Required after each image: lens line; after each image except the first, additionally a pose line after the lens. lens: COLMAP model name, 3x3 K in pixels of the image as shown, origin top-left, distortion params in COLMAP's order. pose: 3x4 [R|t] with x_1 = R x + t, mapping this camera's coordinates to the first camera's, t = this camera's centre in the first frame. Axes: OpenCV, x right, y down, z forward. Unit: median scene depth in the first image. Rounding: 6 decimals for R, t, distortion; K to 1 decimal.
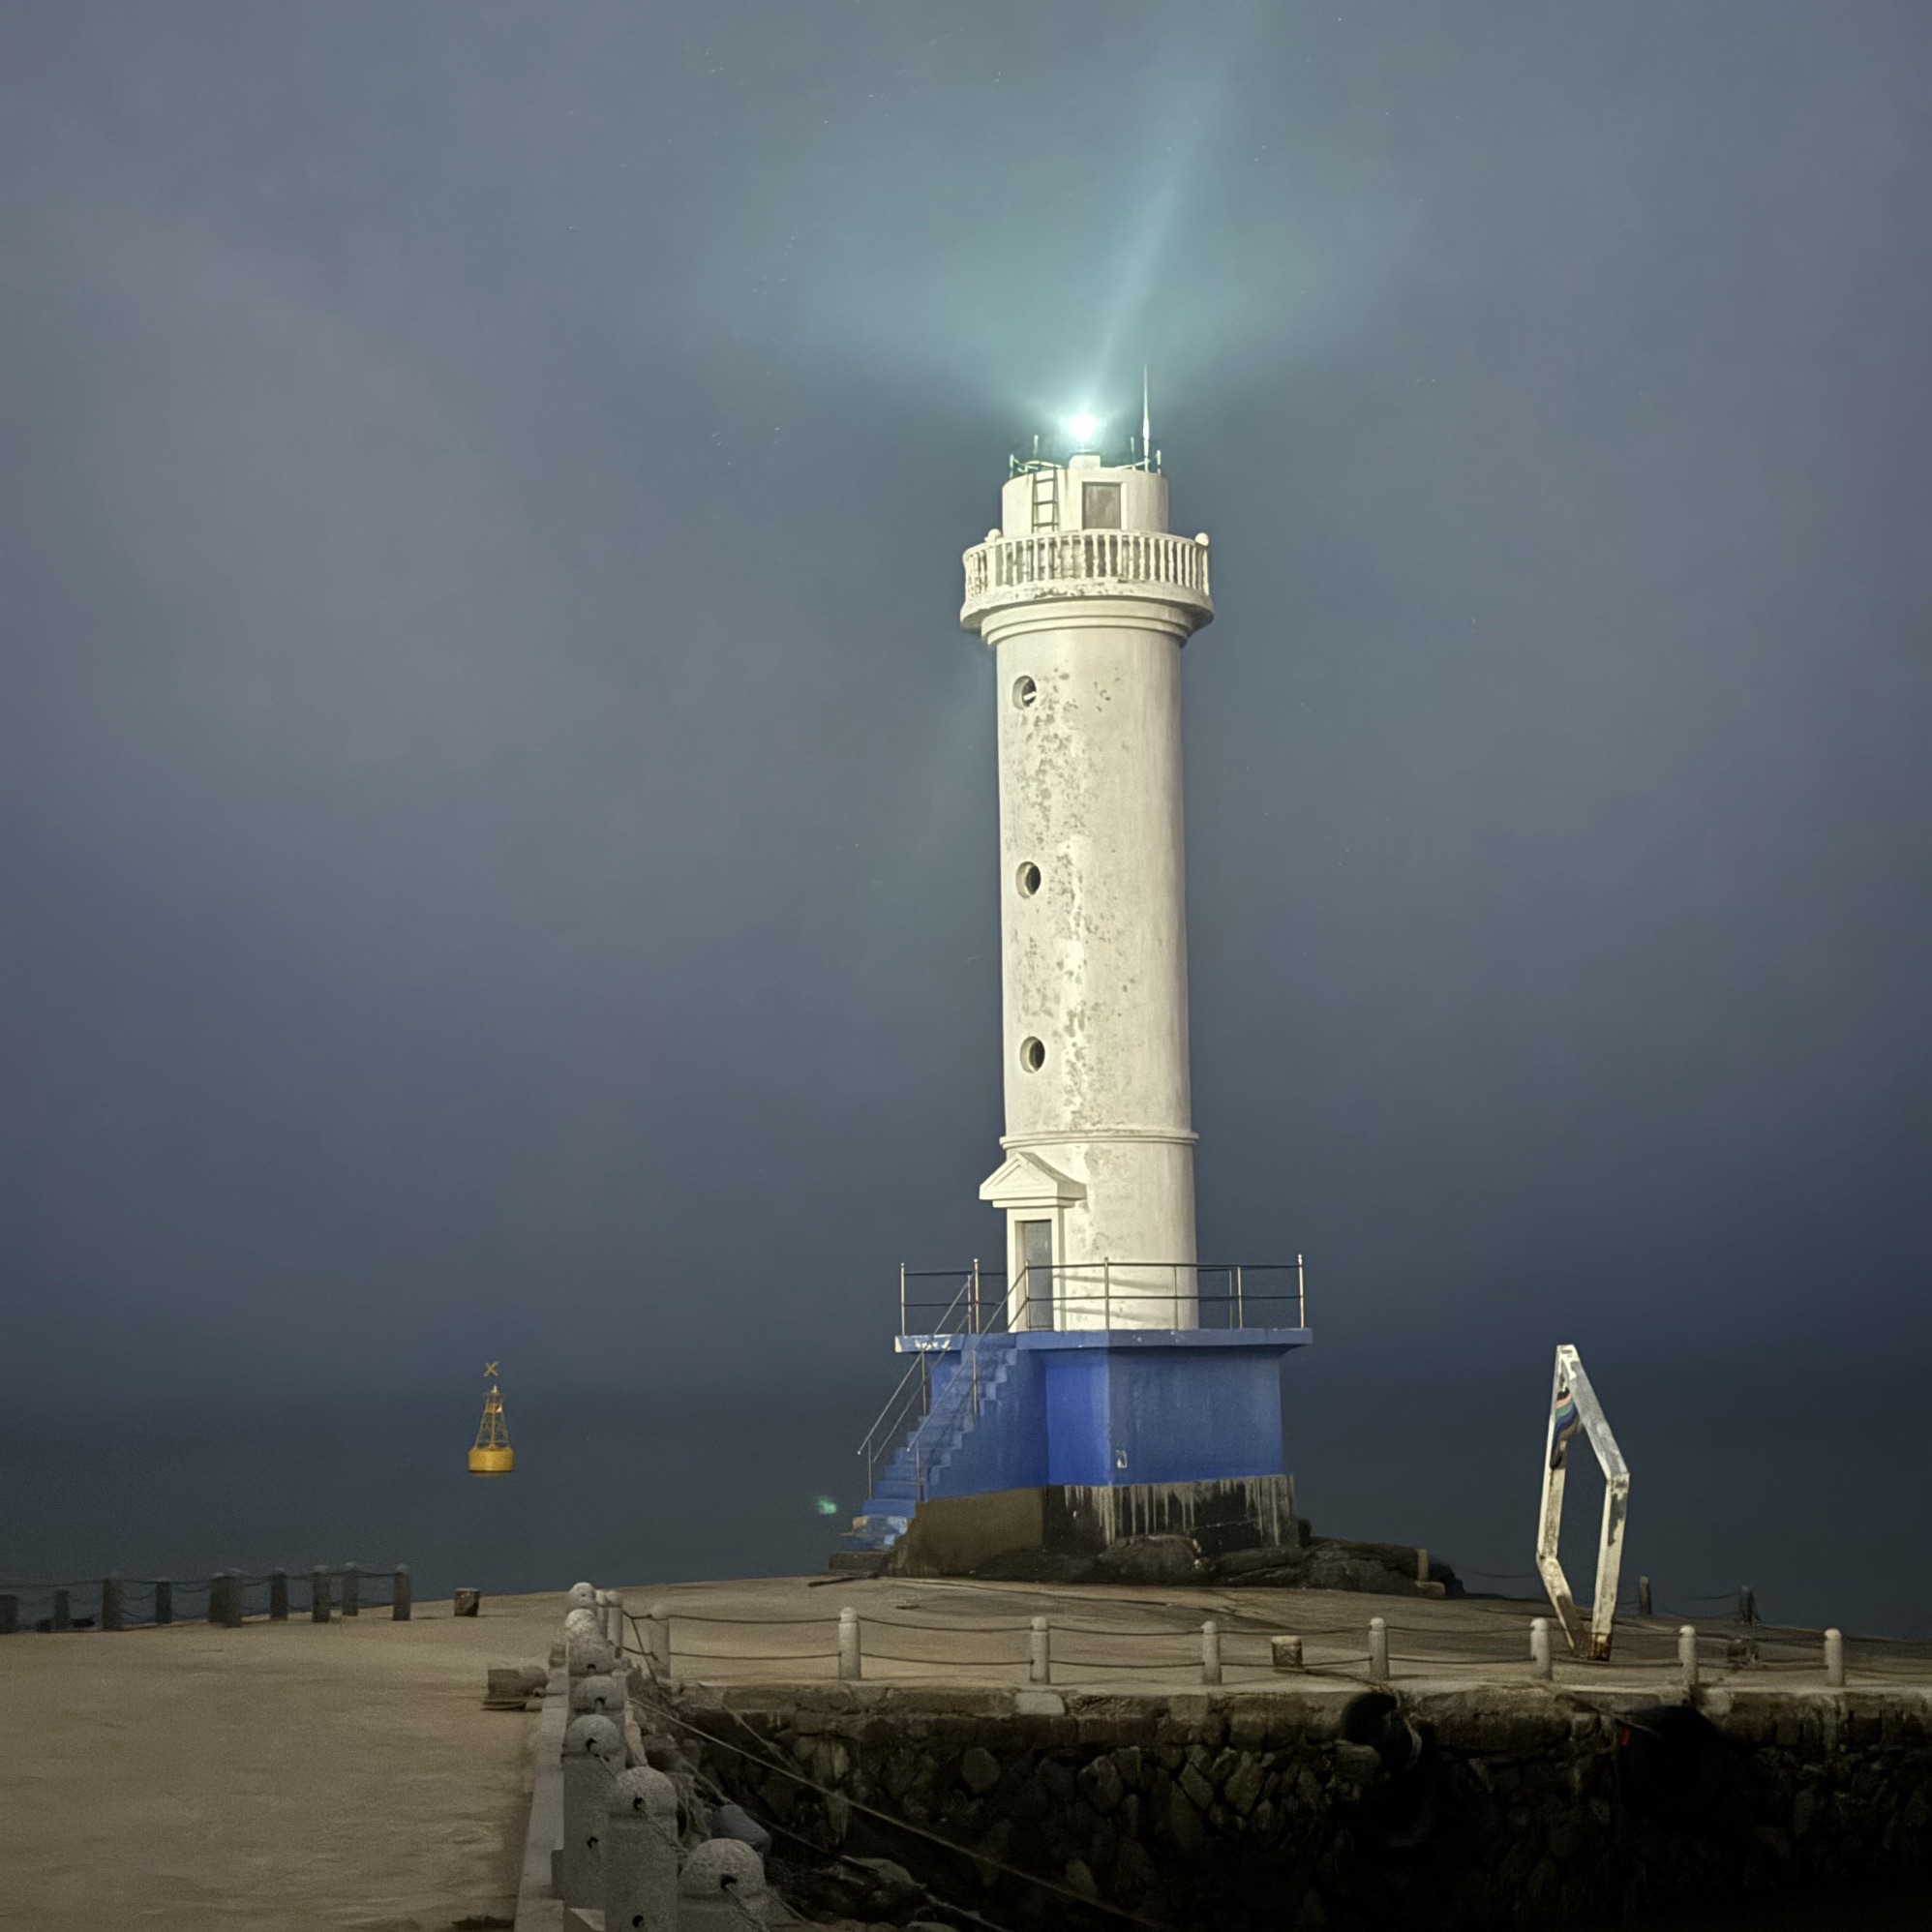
lens RADIAL K [[3495.3, 0, 966.0], [0, 3495.3, 966.0], [0, 0, 1]] dist [0.153921, 0.098846]
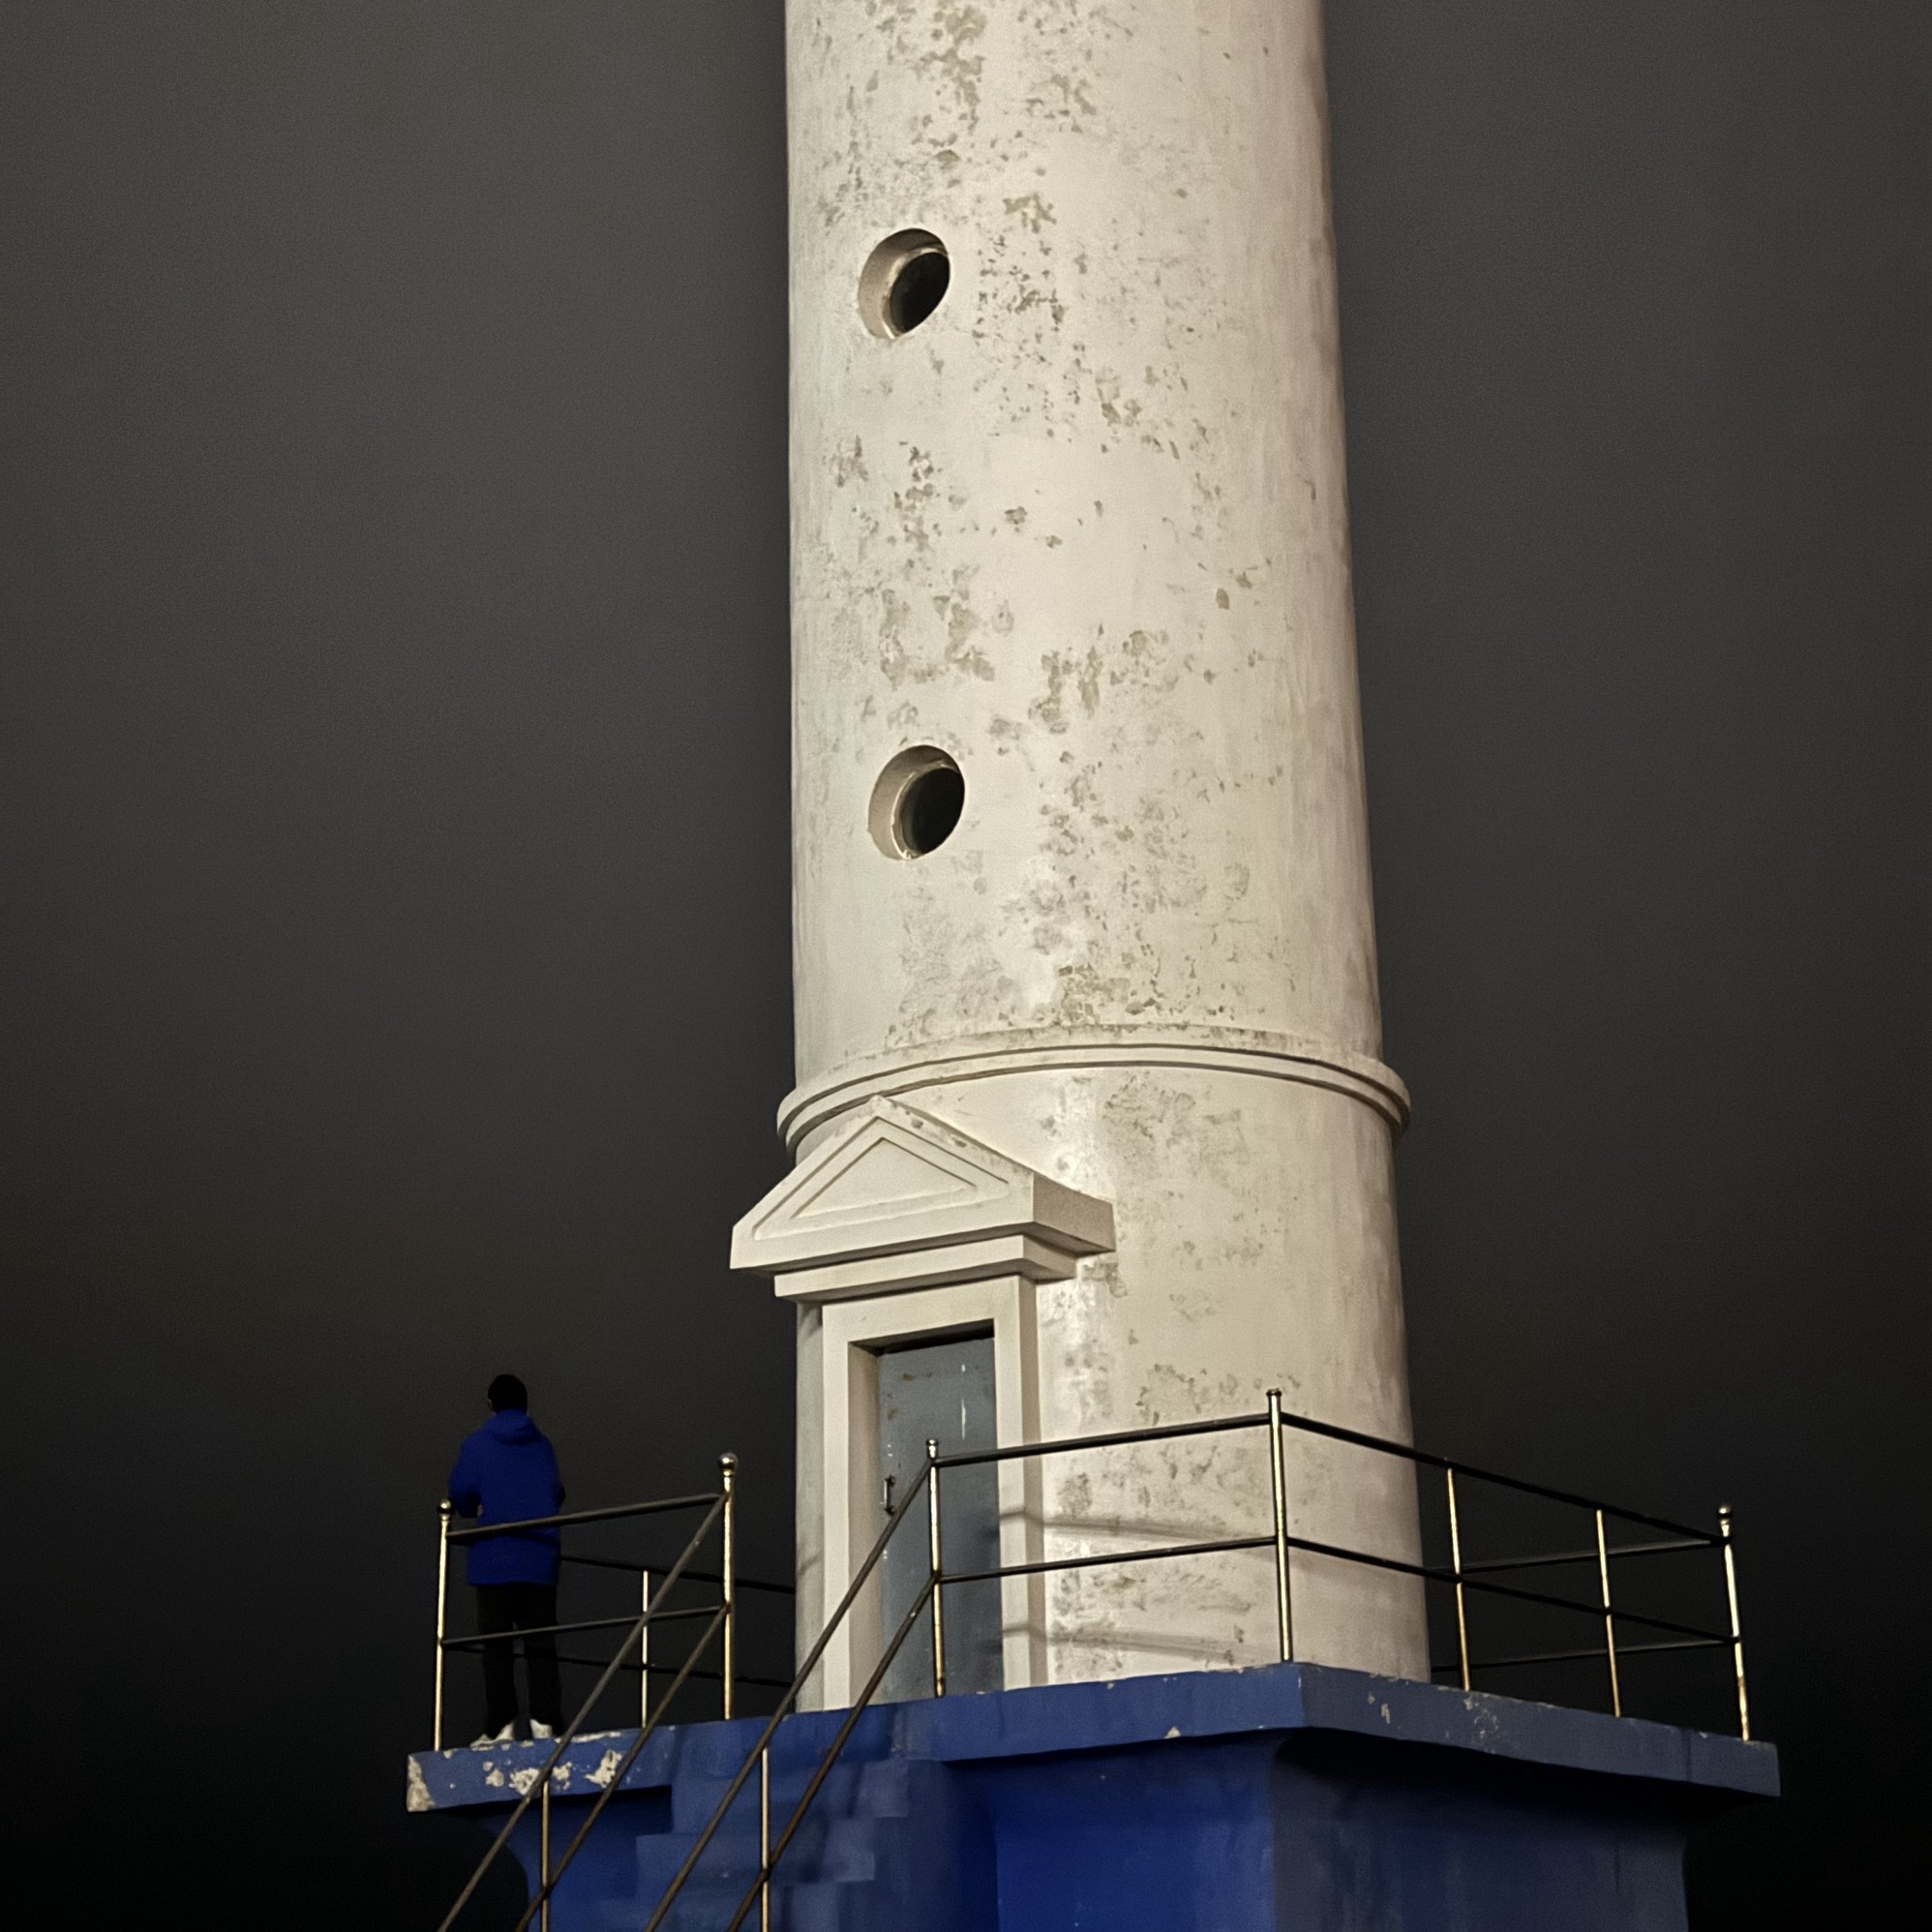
lens RADIAL K [[3495.3, 0, 966.0], [0, 3495.3, 966.0], [0, 0, 1]] dist [0.153921, 0.098846]
pose [[0.978397, 0.056935, 0.198739, -0.037027], [-0.013782, 0.977154, -0.212087, 0.104711], [-0.206274, 0.204766, 0.956829, 0.711552]]
